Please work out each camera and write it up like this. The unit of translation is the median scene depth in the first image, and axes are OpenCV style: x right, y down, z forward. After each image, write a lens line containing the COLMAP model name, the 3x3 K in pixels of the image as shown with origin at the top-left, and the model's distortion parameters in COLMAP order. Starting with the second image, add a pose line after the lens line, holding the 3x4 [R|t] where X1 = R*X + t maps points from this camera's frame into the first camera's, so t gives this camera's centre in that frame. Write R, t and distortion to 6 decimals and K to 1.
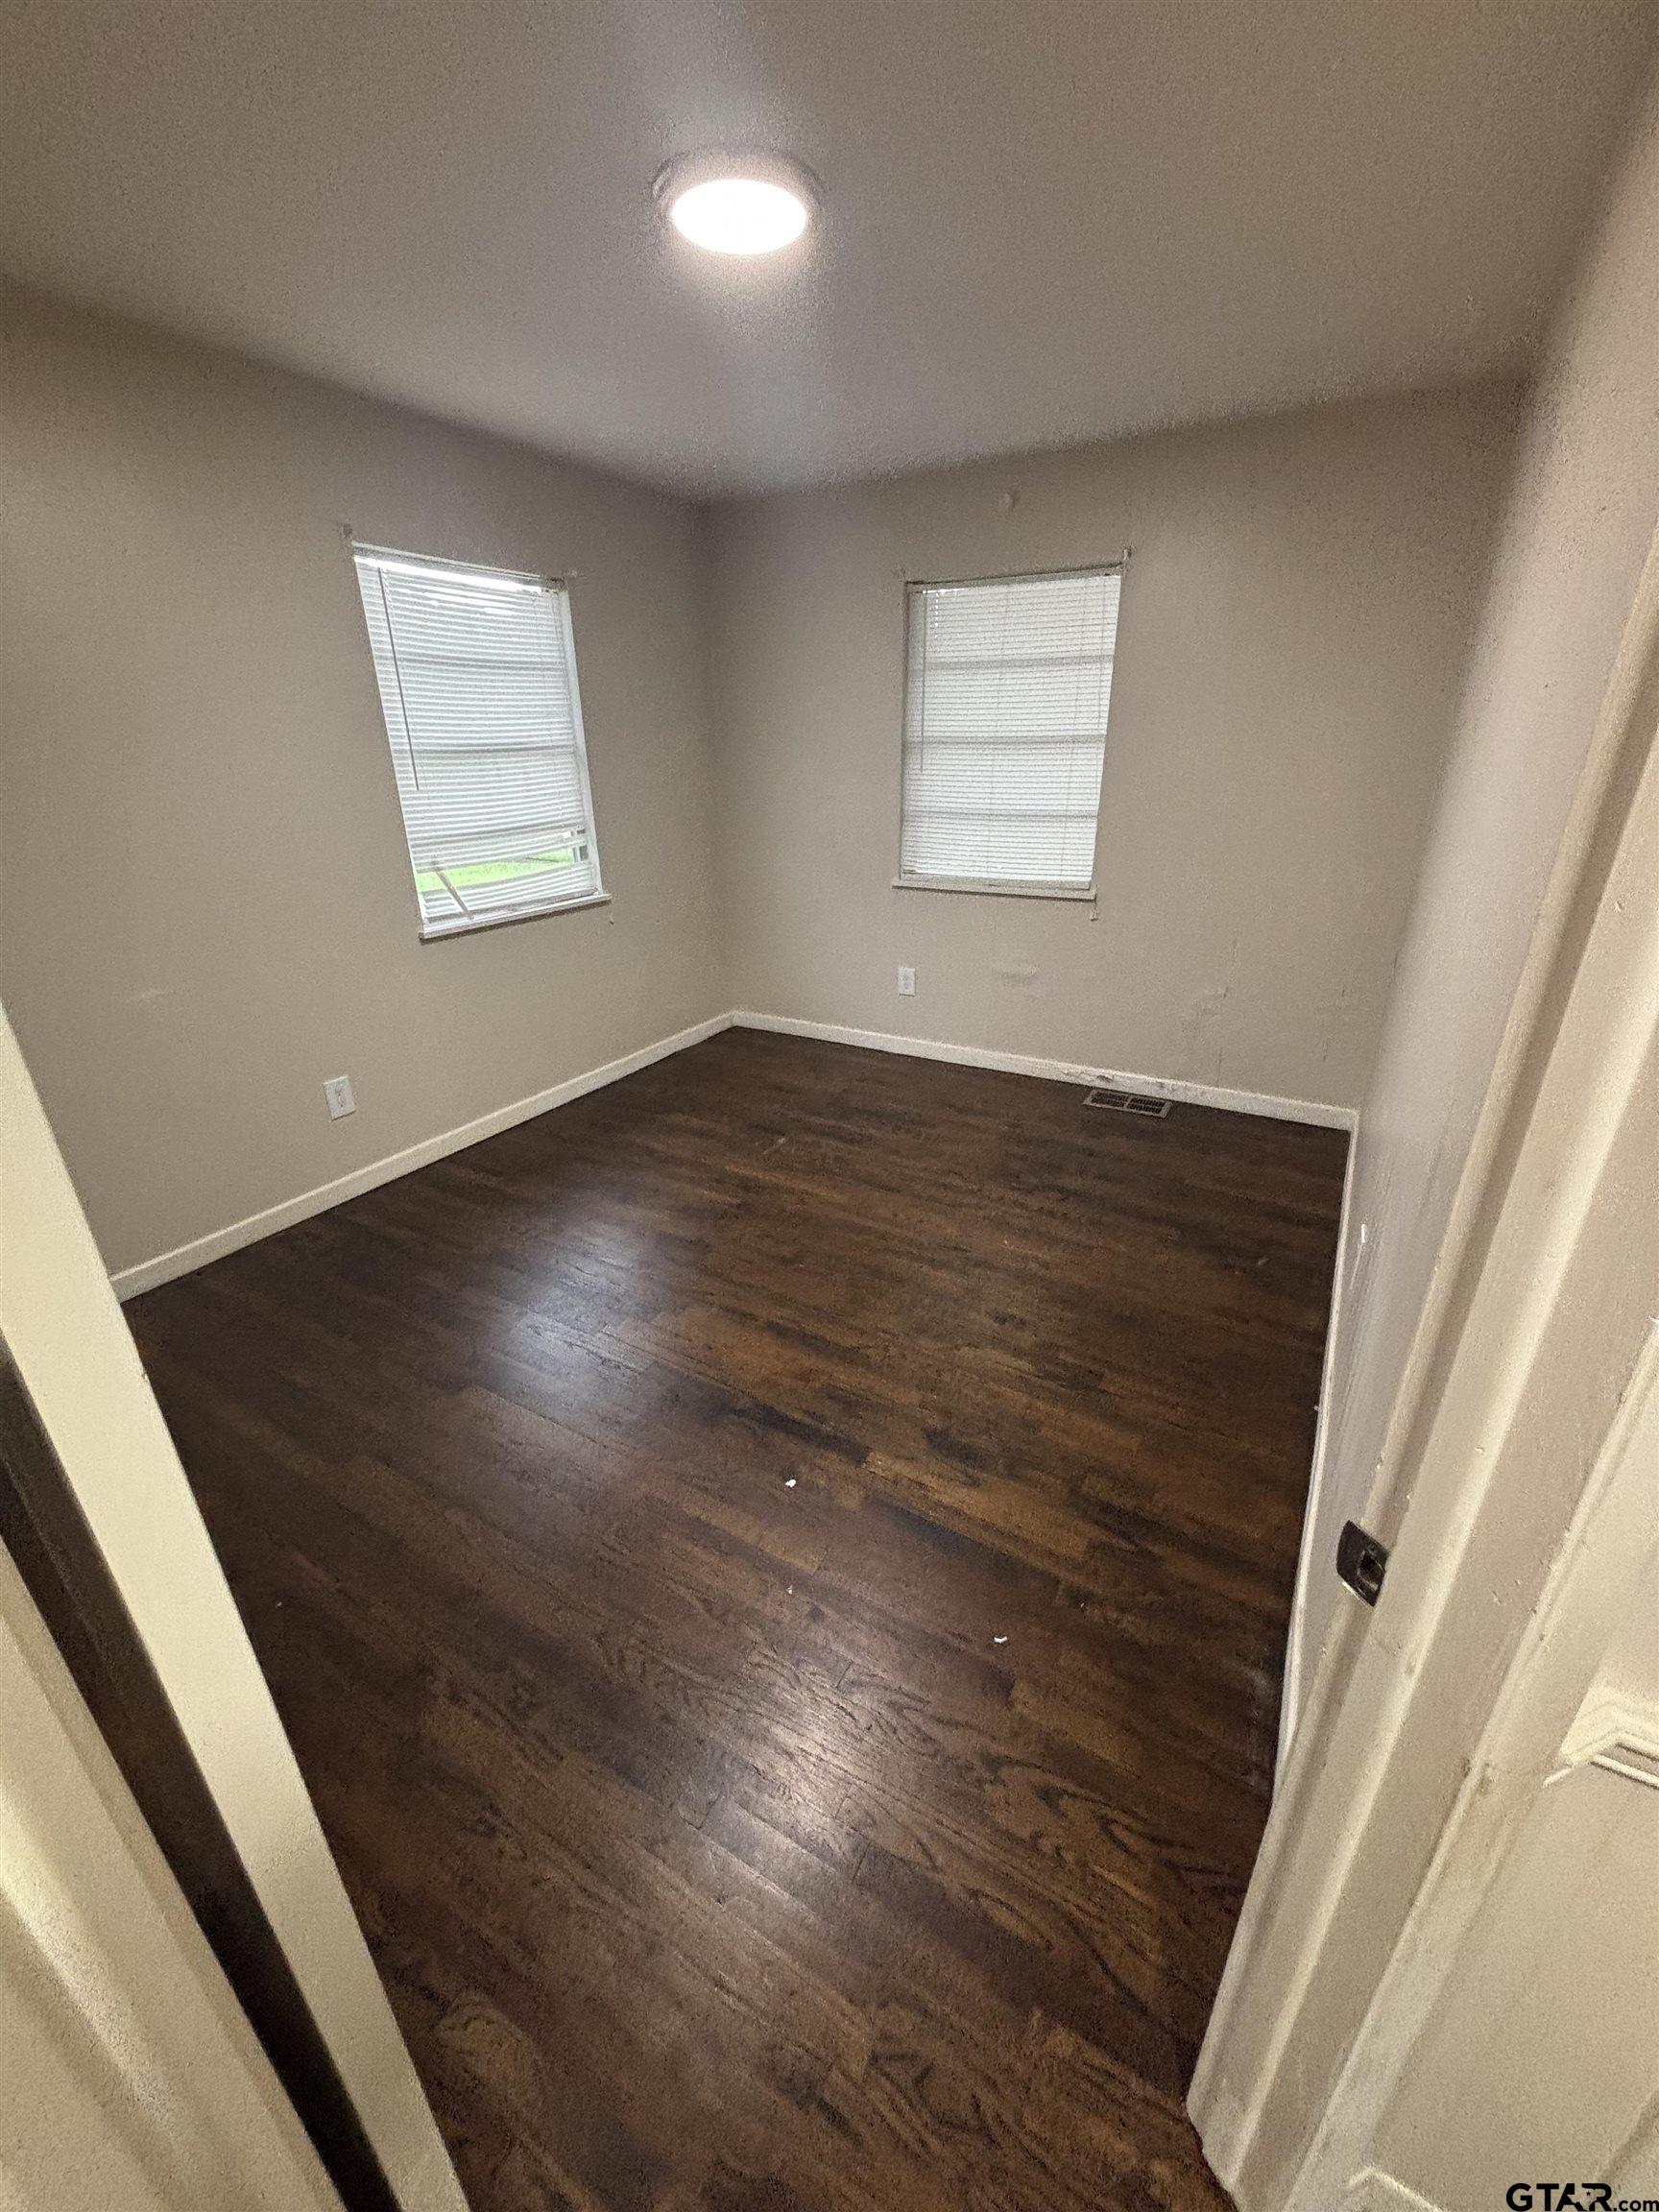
lens RADIAL K [[887.1, 0, 829.1], [0, 887.1, 1125.4], [0, 0, 1]] dist [0.006670, -0.001355]
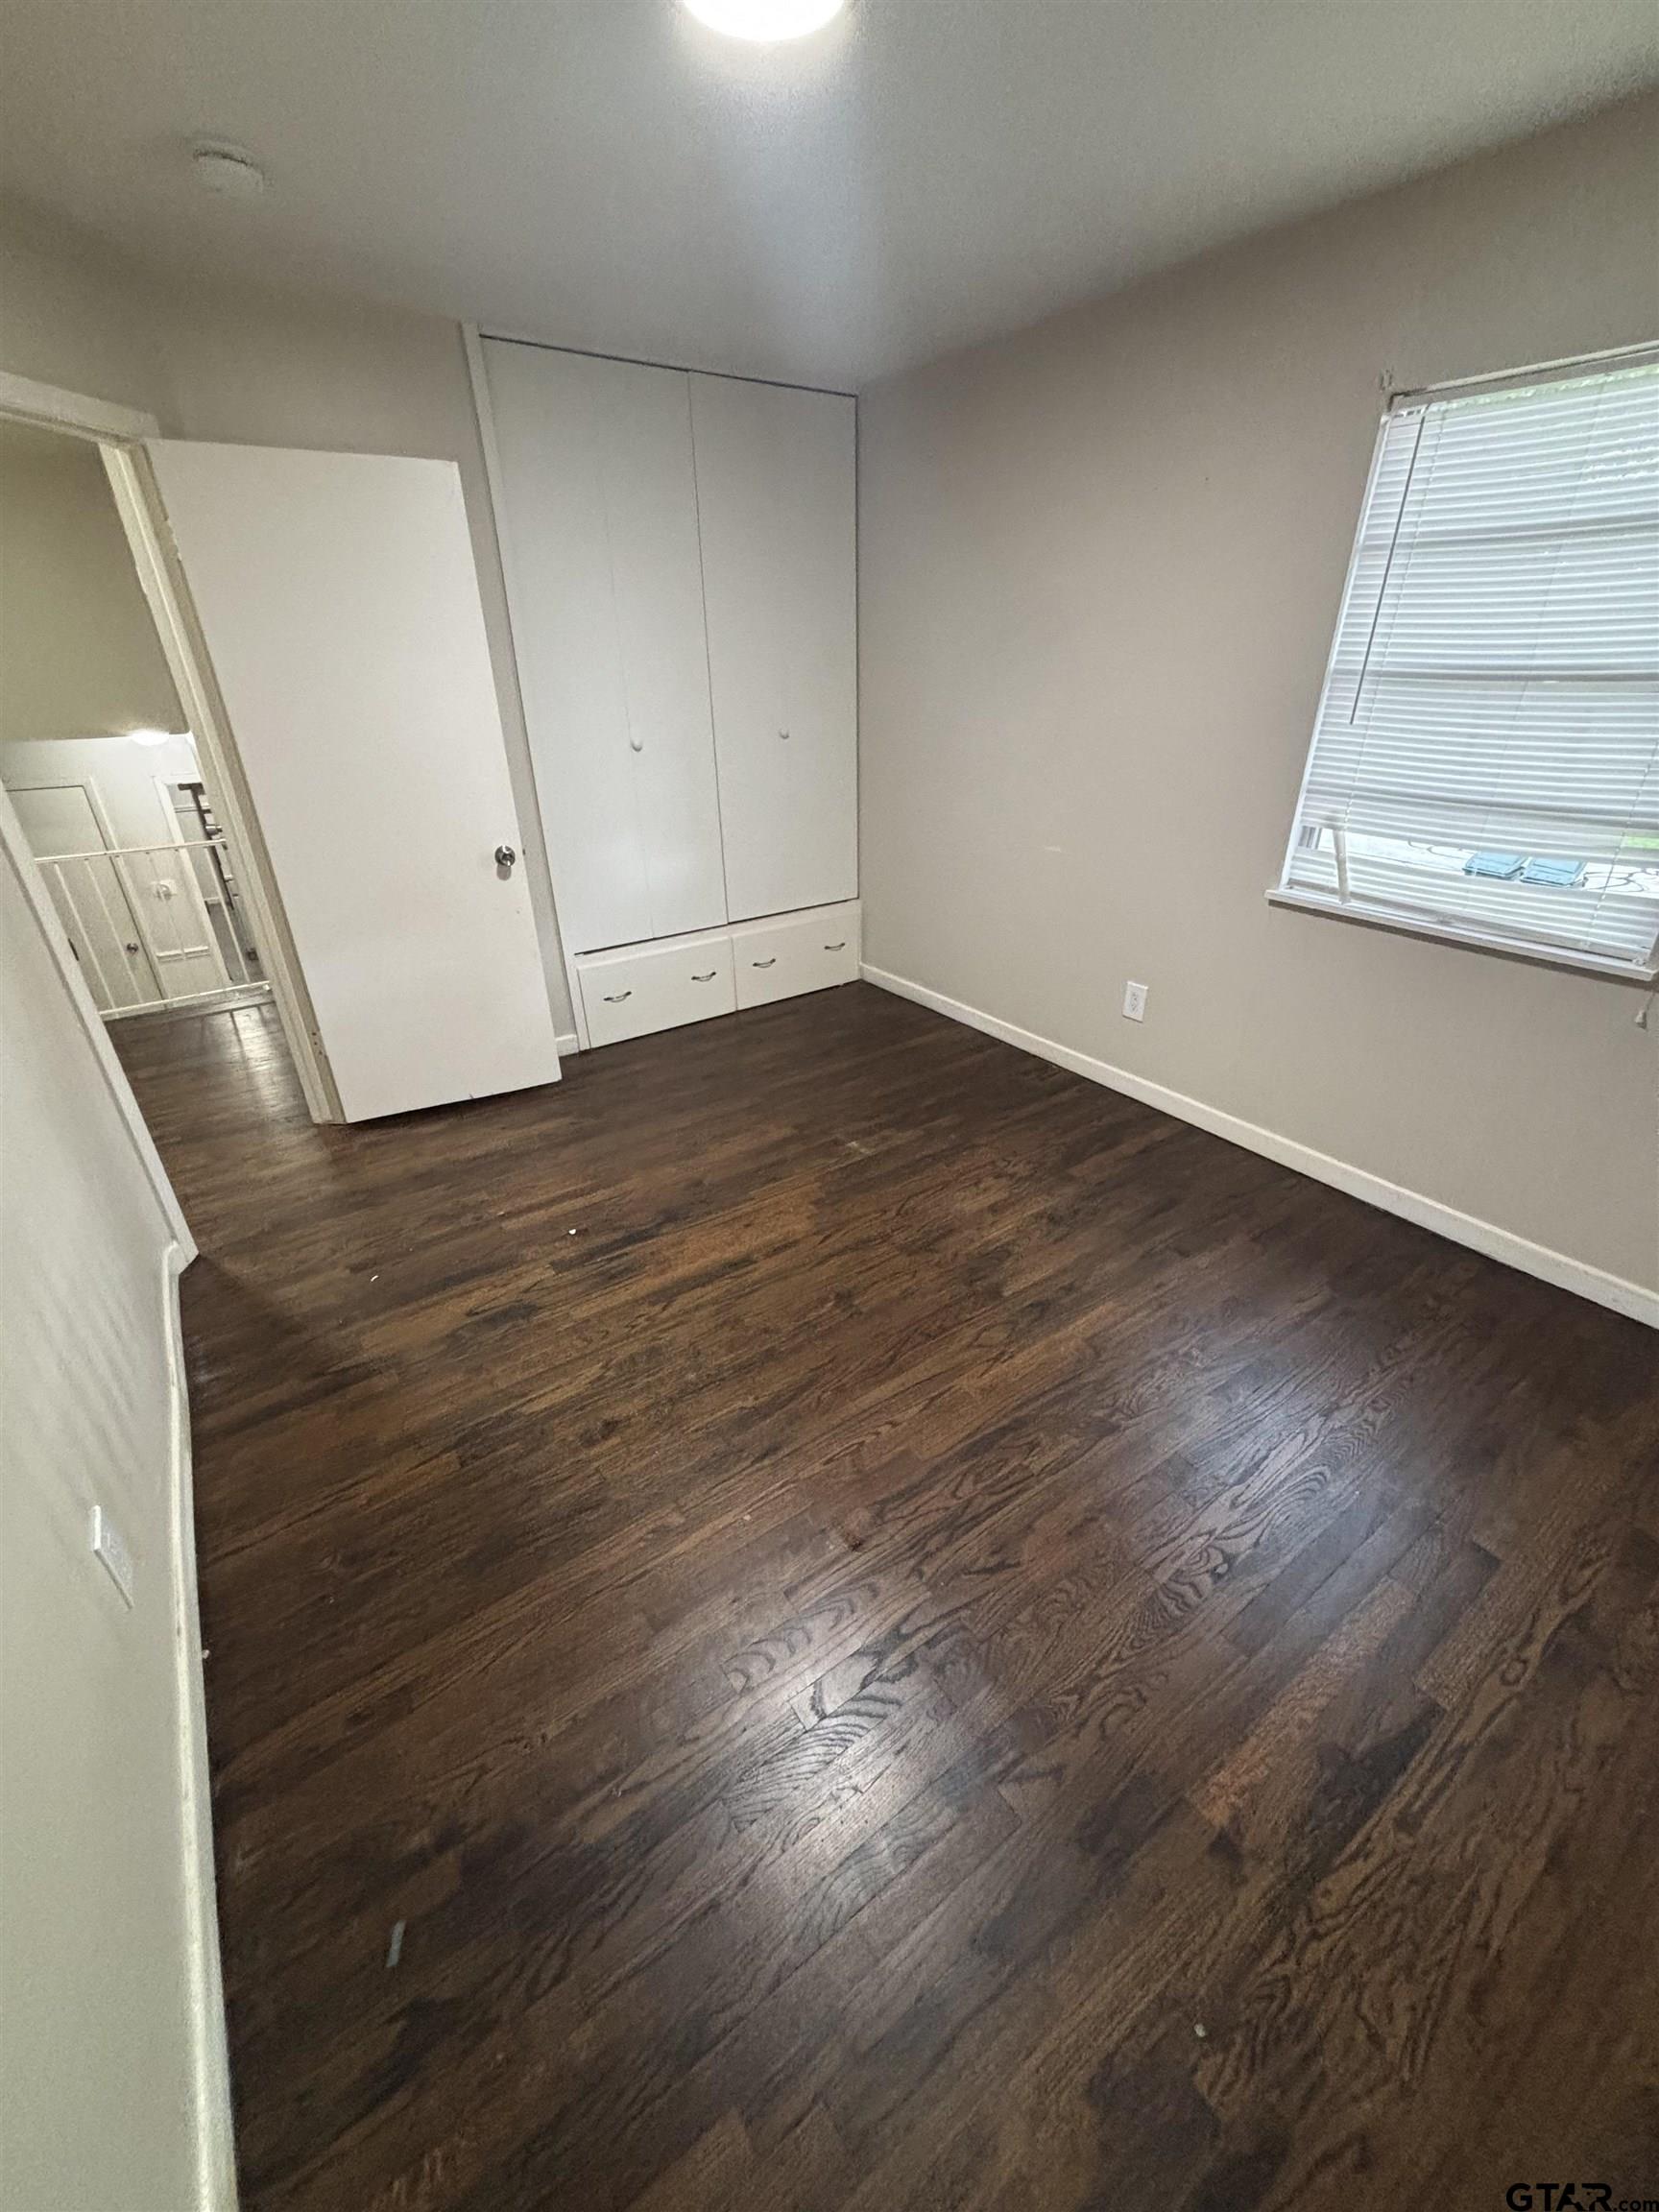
lens RADIAL K [[887.1, 0, 834.1], [0, 887.1, 1112.9], [0, 0, 1]] dist [0.006670, -0.001355]
pose [[-0.423074, 0.435707, -0.794461, 0.562150], [-0.352632, 0.728497, 0.587318, -0.477556], [0.834661, 0.528631, -0.154564, 1.030399]]
